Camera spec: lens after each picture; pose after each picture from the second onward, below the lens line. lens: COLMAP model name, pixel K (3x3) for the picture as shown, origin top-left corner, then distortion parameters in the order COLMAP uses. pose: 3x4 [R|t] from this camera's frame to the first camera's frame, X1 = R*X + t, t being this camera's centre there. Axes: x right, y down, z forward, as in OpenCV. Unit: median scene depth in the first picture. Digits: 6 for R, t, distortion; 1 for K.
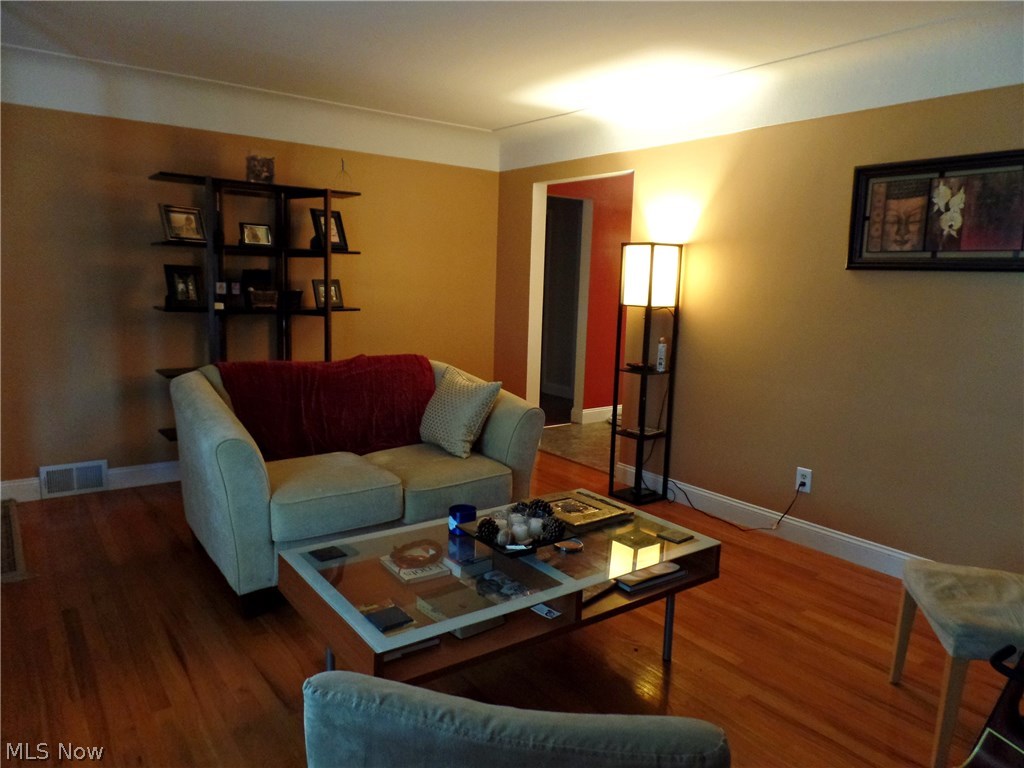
lens RADIAL K [[696.9, 0, 512.3], [0, 696.9, 384.4], [0, 0, 1]] dist [-0.012798, 0.003189]
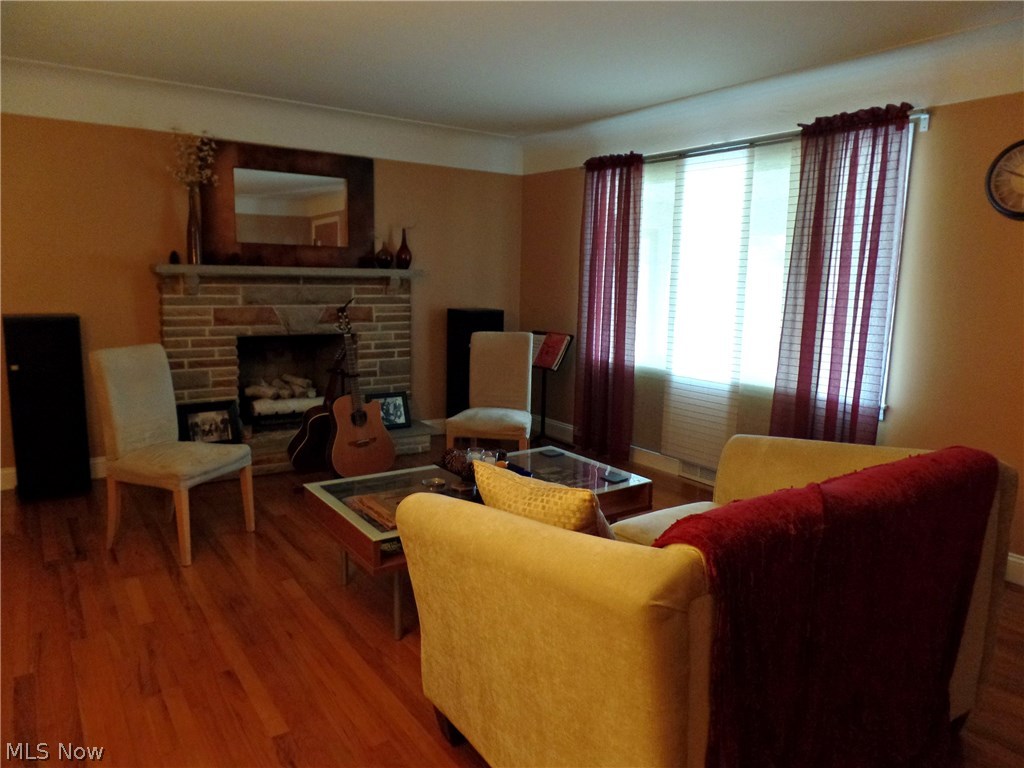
lens RADIAL K [[696.9, 0, 512.3], [0, 696.9, 384.7], [0, 0, 1]] dist [-0.012798, 0.003189]
pose [[-0.998598, -0.052111, 0.009347, -0.046548], [-0.046444, 0.947007, 0.317836, -0.268730], [-0.025414, 0.316956, -0.948100, 1.693239]]
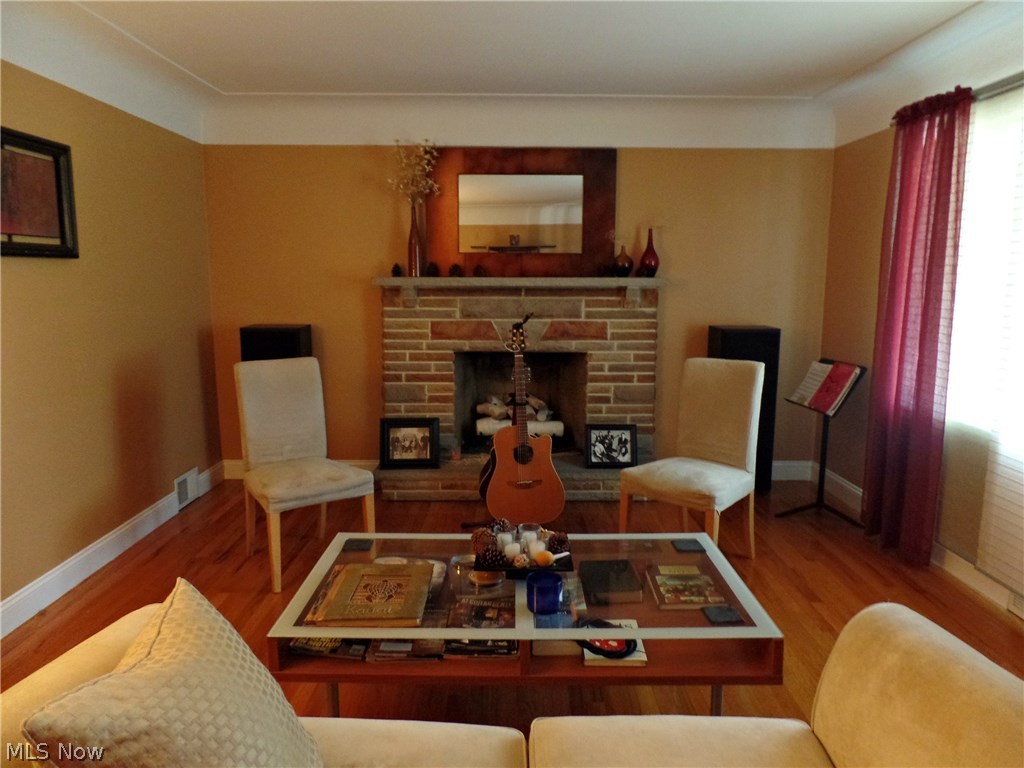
lens RADIAL K [[696.9, 0, 514.2], [0, 696.9, 382.5], [0, 0, 1]] dist [-0.012798, 0.003189]
pose [[-0.811322, -0.116258, 0.572923, -0.377317], [0.070619, 0.953359, 0.293460, -0.211166], [-0.580318, 0.278550, -0.765271, 1.280614]]
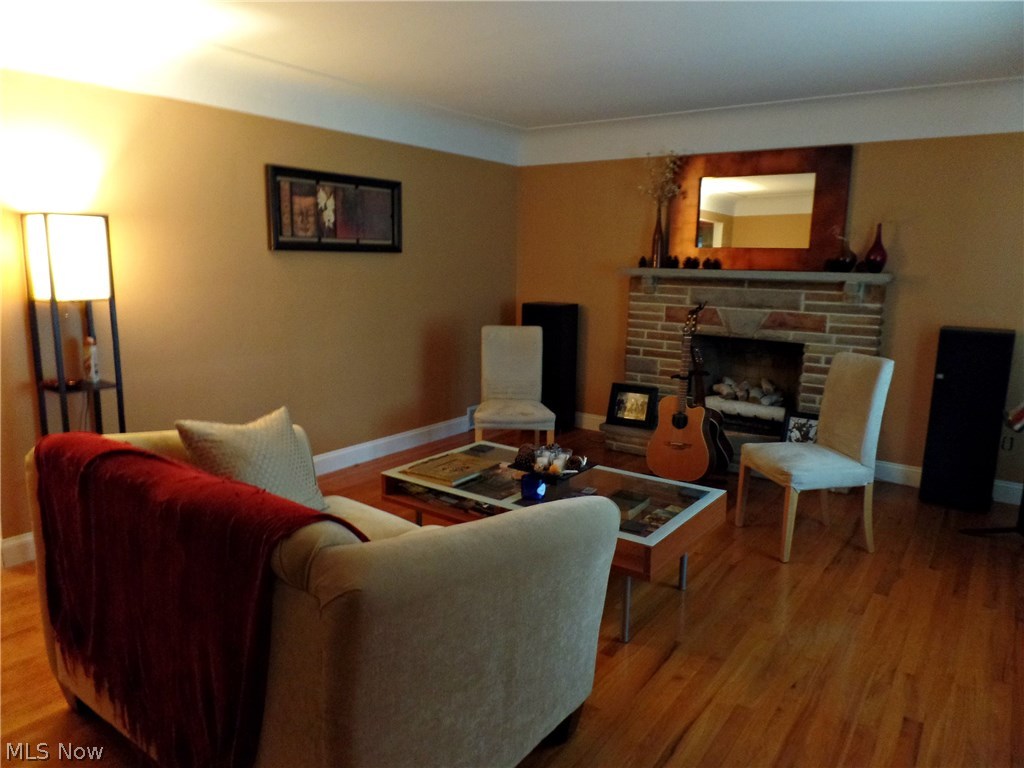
lens RADIAL K [[696.9, 0, 517.5], [0, 696.9, 383.3], [0, 0, 1]] dist [-0.012798, 0.003189]
pose [[-0.319389, -0.198435, 0.926614, -0.895905], [0.129056, 0.959610, 0.249984, -0.209554], [-0.938794, 0.199428, -0.280880, 1.085079]]
